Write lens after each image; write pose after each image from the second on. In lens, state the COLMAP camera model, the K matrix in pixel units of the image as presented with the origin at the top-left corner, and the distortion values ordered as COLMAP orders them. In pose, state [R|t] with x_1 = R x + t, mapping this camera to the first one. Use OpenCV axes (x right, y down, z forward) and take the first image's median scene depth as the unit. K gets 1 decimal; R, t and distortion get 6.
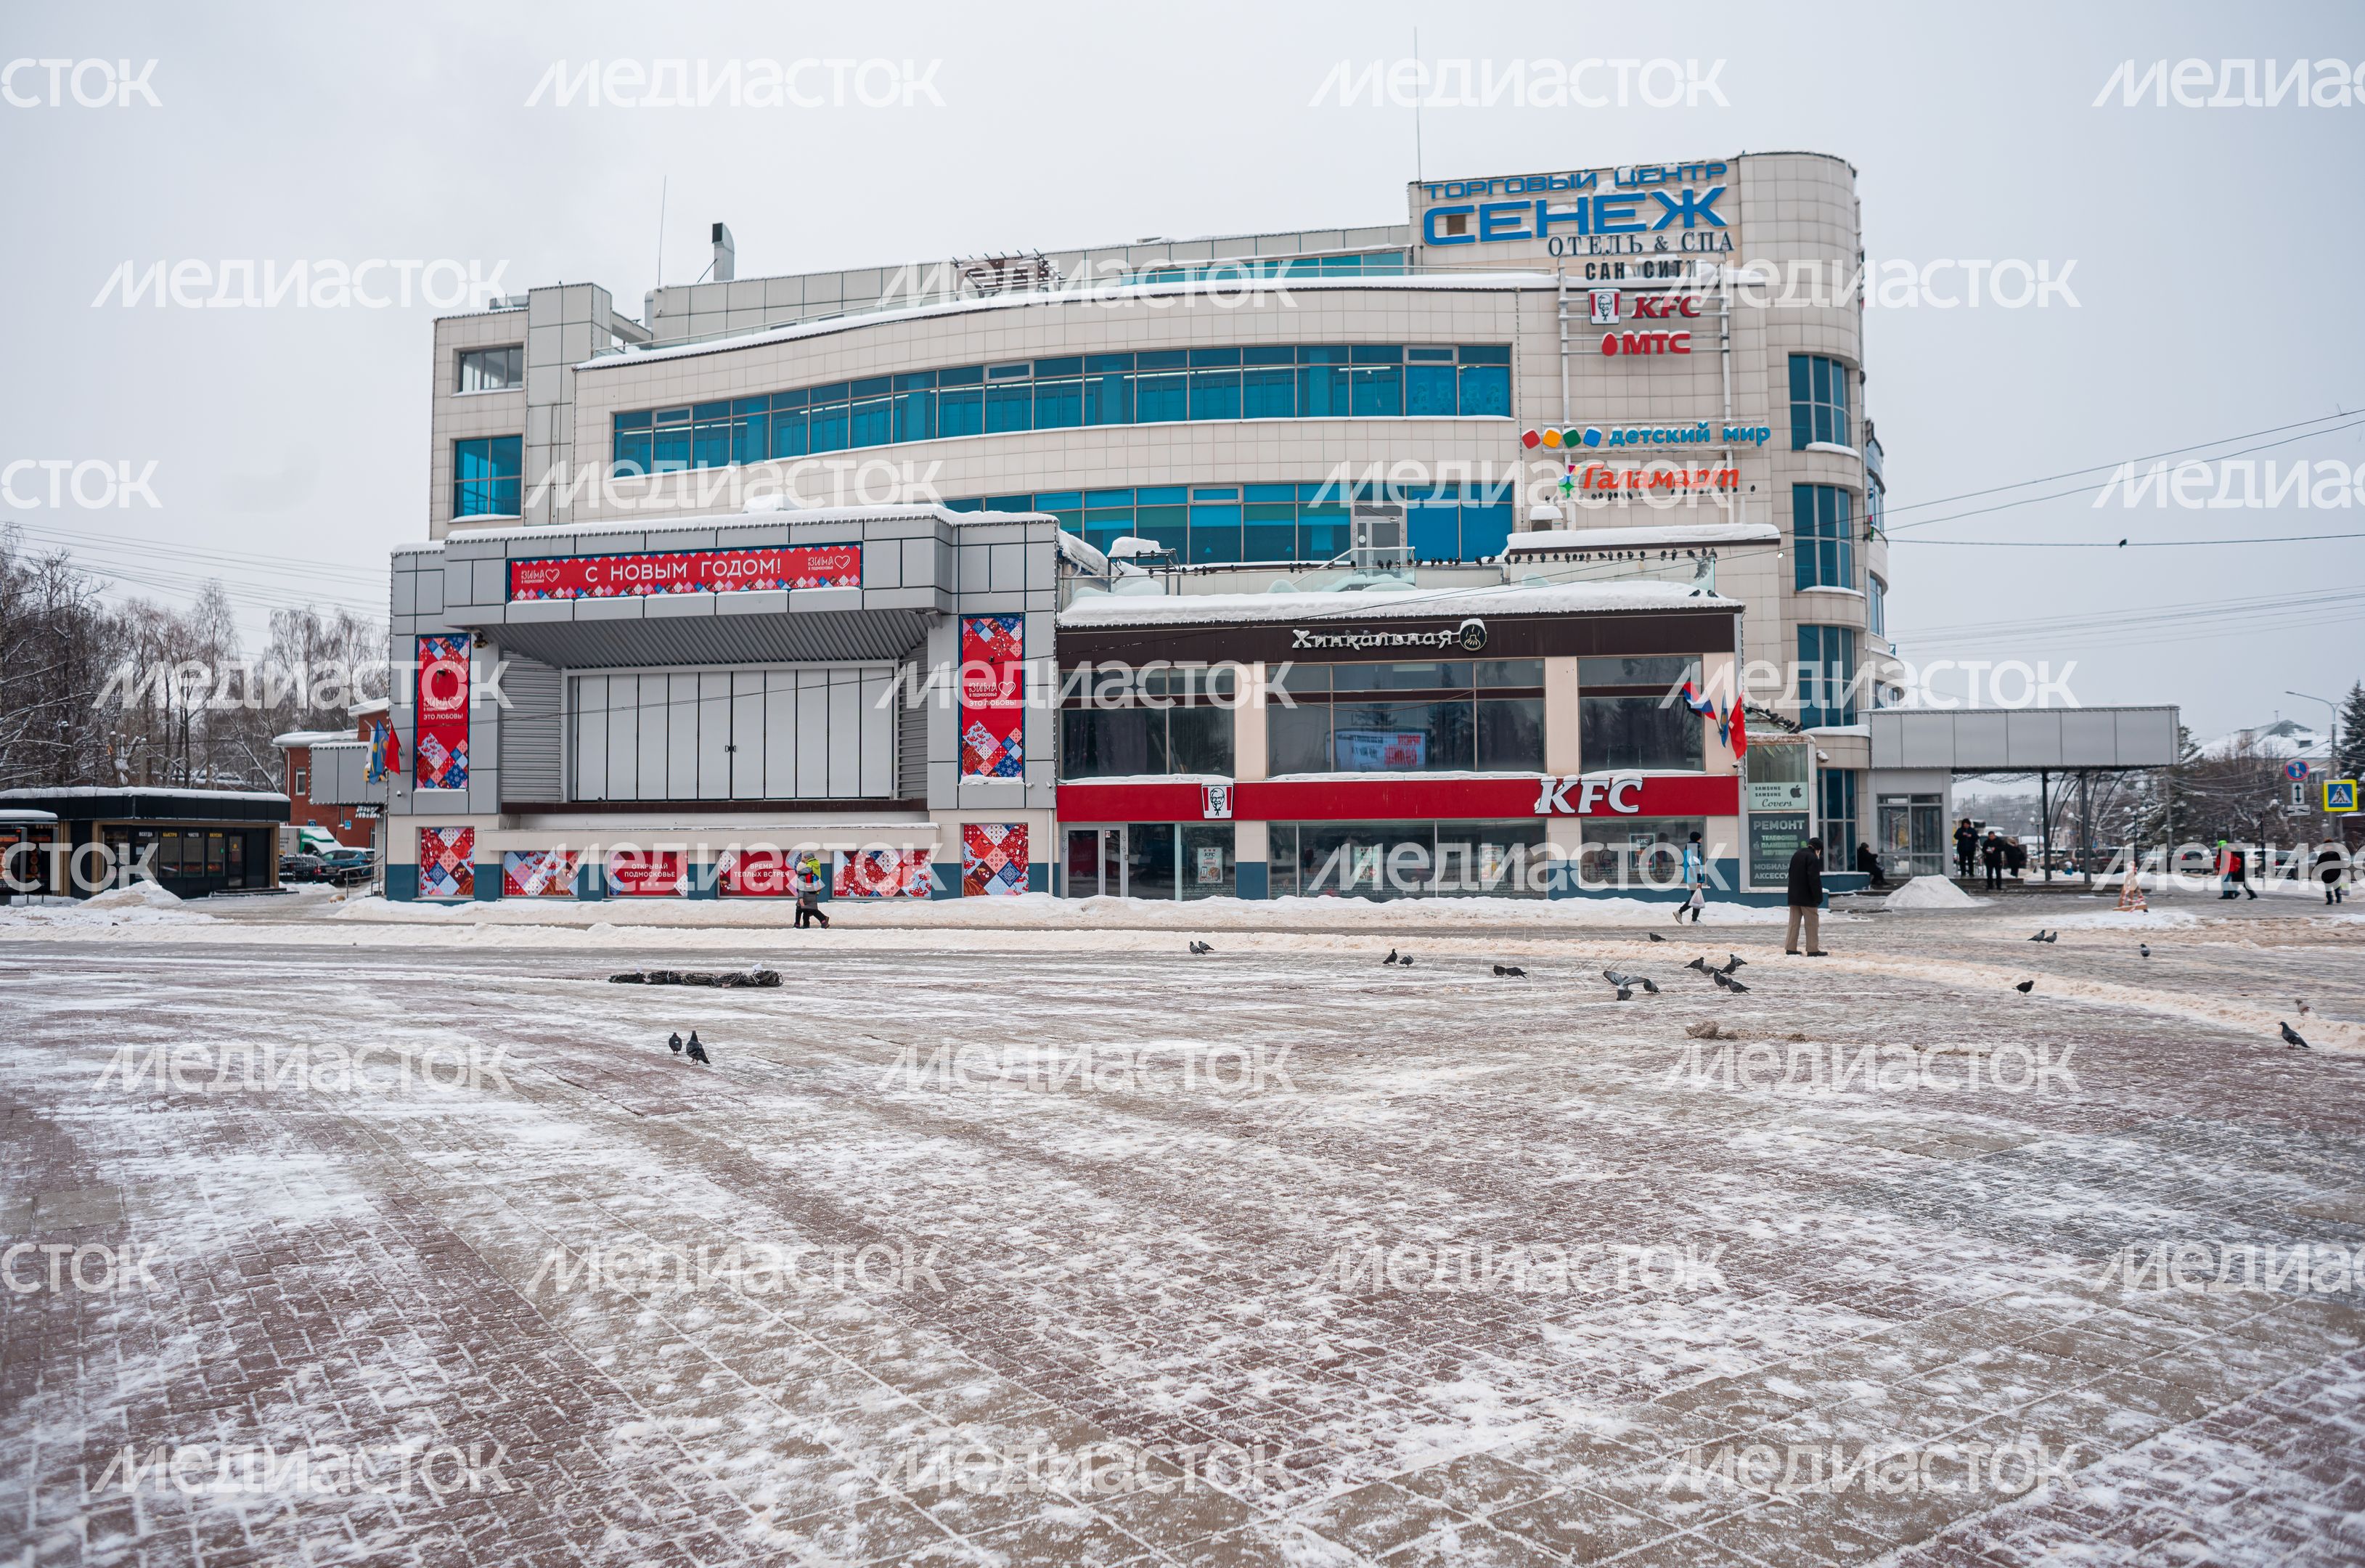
lens RADIAL K [[1767.5, 0, 1180.7], [0, 1767.5, 798.7], [0, 0, 1]] dist [-0.083969, 0.072680]
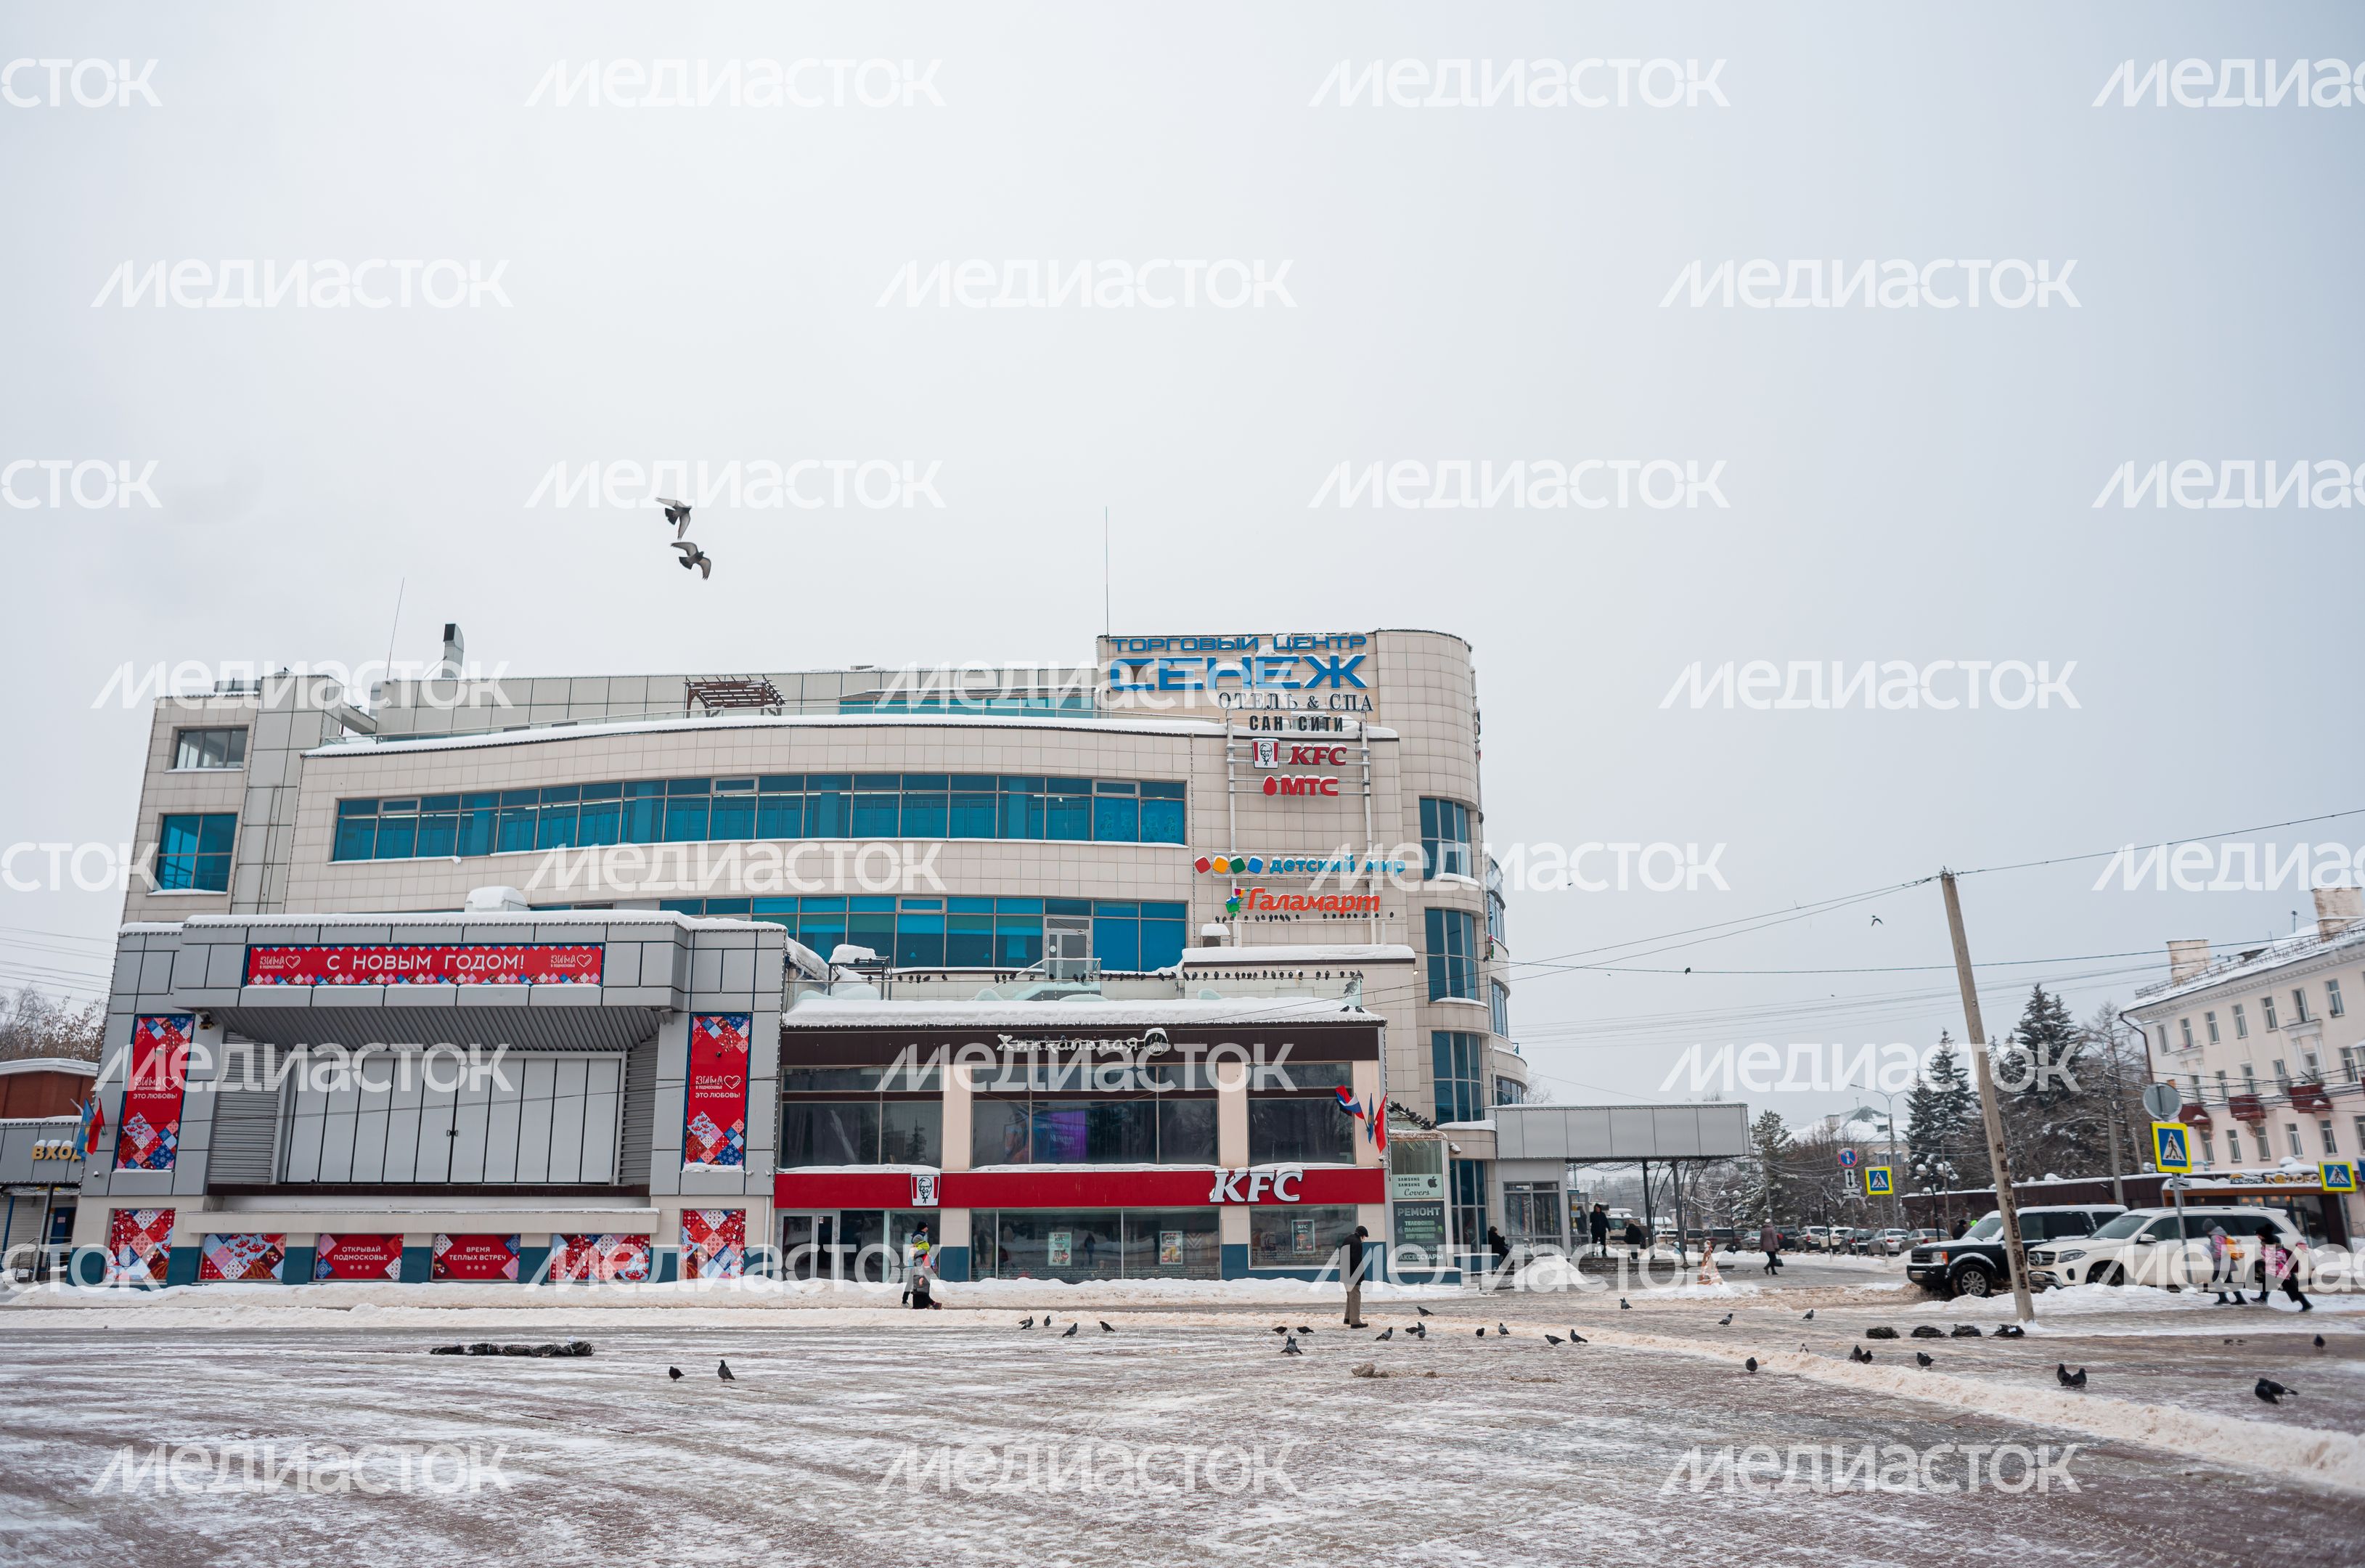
lens RADIAL K [[1767.5, 0, 1192.1], [0, 1767.5, 763.1], [0, 0, 1]] dist [-0.083969, 0.072680]
pose [[0.979572, 0.048127, 0.195248, -0.038824], [-0.001662, 0.972844, -0.231458, -0.003919], [-0.201085, 0.226405, 0.953051, -0.120726]]
